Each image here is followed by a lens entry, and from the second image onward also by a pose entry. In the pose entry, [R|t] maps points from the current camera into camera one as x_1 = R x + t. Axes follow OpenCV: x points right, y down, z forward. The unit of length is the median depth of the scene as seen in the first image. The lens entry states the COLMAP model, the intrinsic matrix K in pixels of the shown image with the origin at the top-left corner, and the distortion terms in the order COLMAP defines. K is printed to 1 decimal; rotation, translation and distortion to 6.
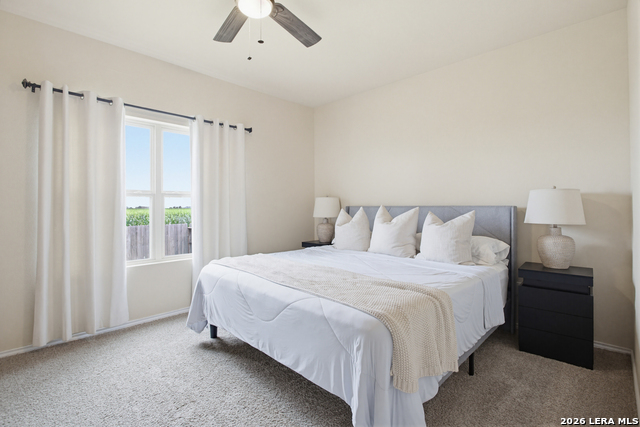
lens RADIAL K [[305.6, 0, 324.3], [0, 305.6, 214.2], [0, 0, 1]] dist [-0.004159, 0.001072]
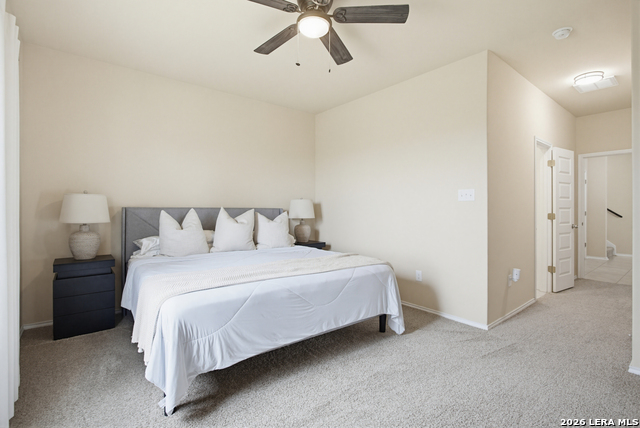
lens RADIAL K [[305.6, 0, 320.7], [0, 305.6, 210.5], [0, 0, 1]] dist [-0.004159, 0.001072]
pose [[0.072292, 0.000381, 0.997383, -1.638163], [-0.003036, 0.999995, -0.000162, -0.028765], [-0.997379, -0.003017, 0.072293, 1.083210]]
